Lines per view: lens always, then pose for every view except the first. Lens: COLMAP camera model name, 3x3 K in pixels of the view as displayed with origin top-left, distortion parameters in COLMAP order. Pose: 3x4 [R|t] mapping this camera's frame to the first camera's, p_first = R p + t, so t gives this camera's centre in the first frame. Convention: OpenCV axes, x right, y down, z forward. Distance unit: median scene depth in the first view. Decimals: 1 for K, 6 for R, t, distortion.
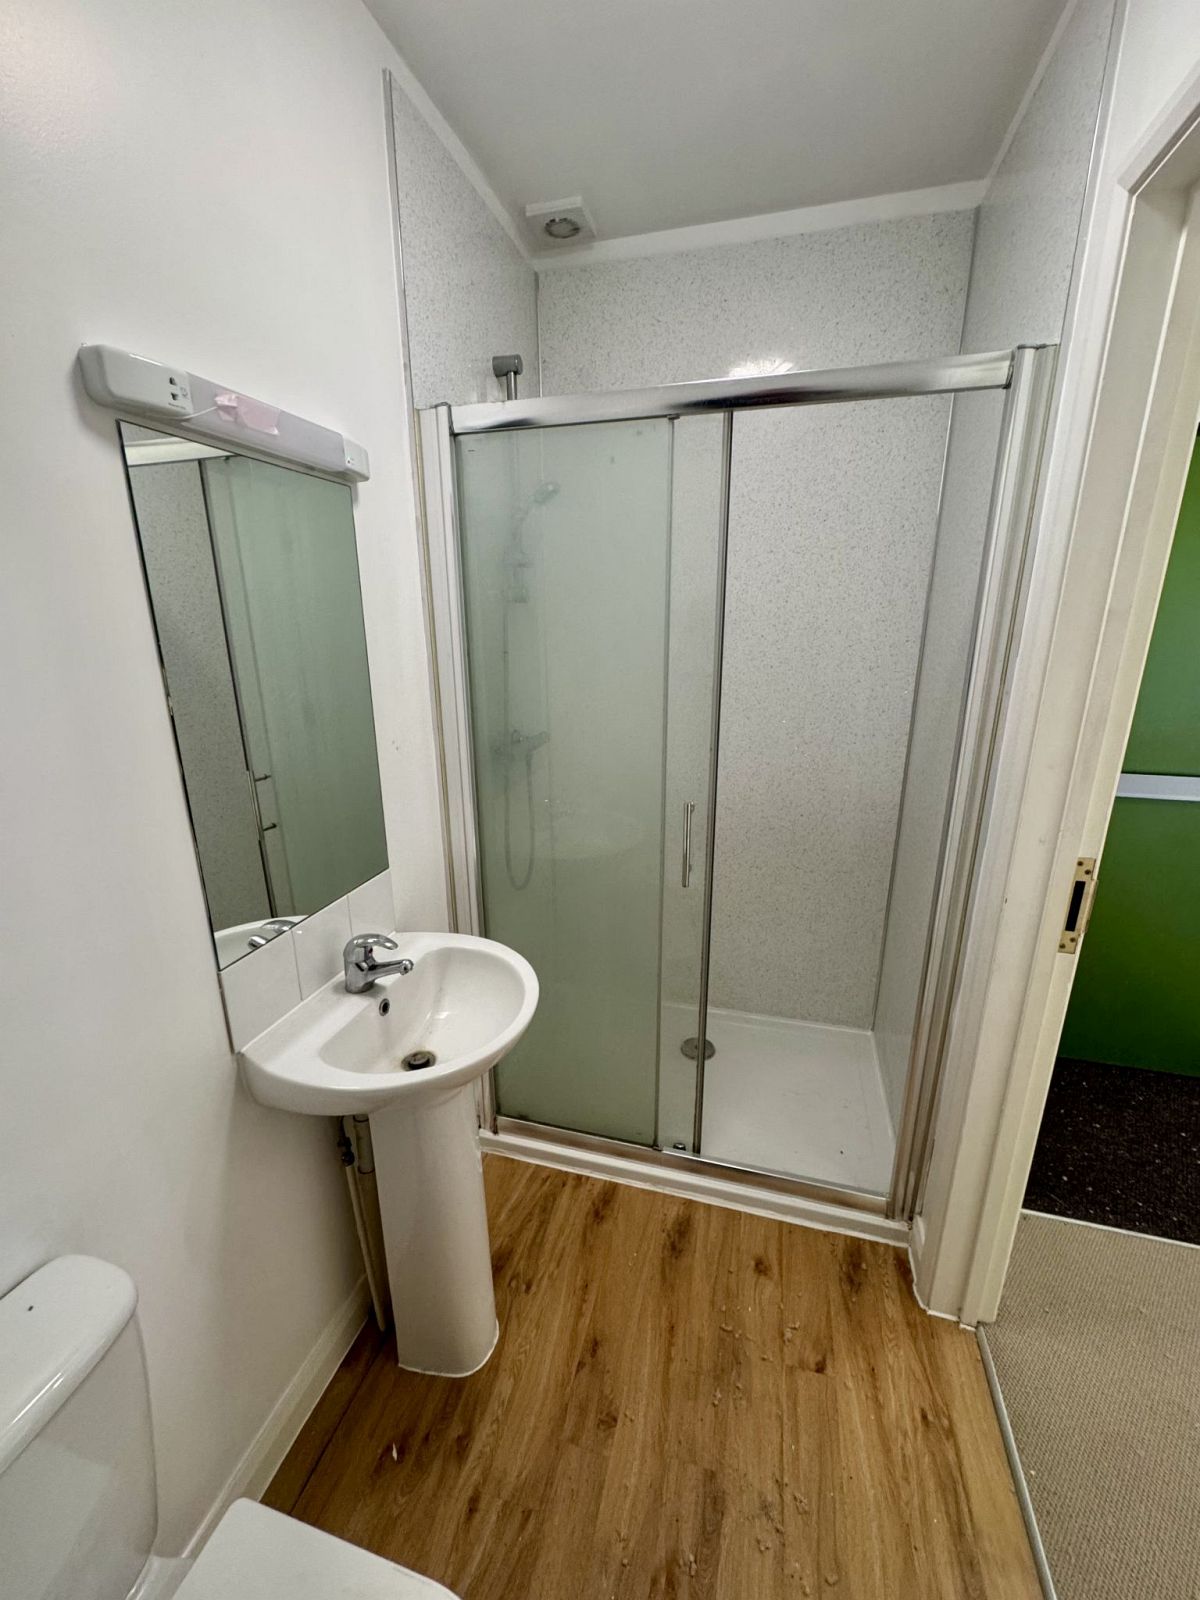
lens RADIAL K [[637.7, 0, 597.9], [0, 637.7, 793.6], [0, 0, 1]] dist [0.001350, 0.000632]
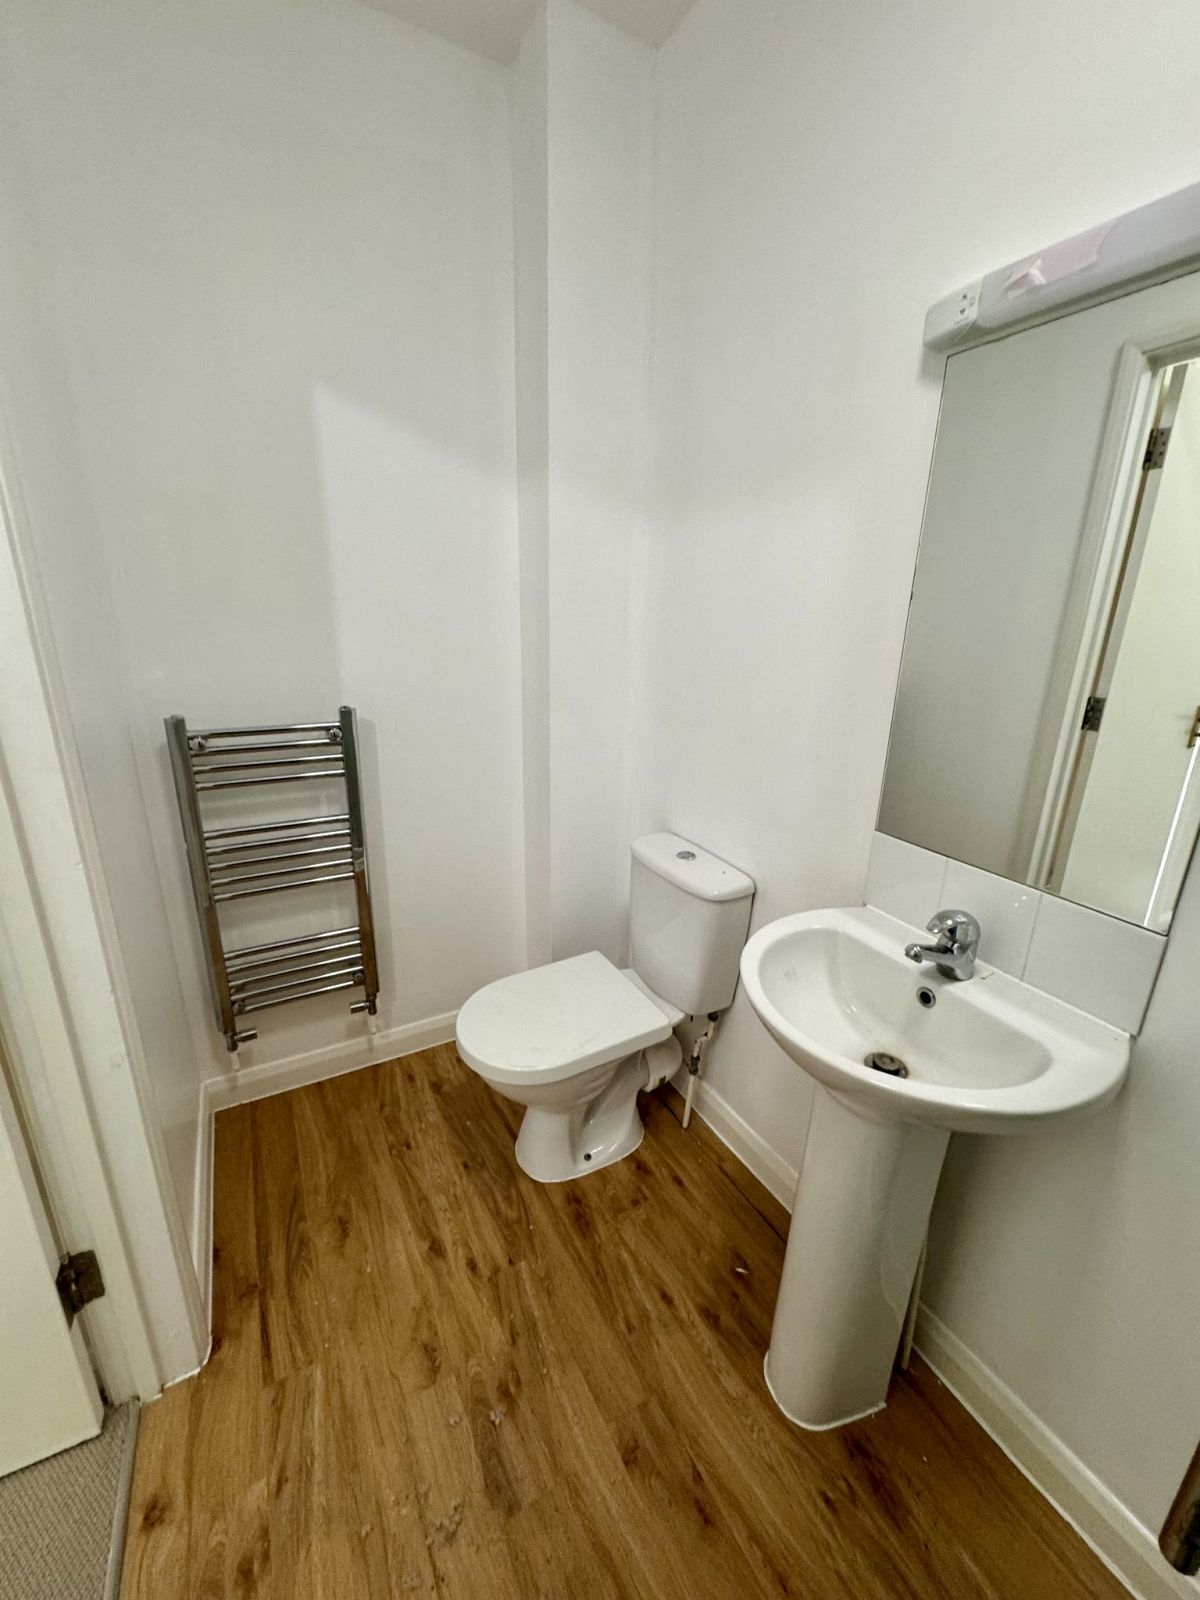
lens RADIAL K [[637.7, 0, 607.5], [0, 637.7, 790.9], [0, 0, 1]] dist [0.001350, 0.000632]
pose [[-0.697825, 0.194974, -0.689221, 0.471756], [-0.203923, 0.868338, 0.452112, -0.189825], [0.686627, 0.456043, -0.566188, 1.083989]]
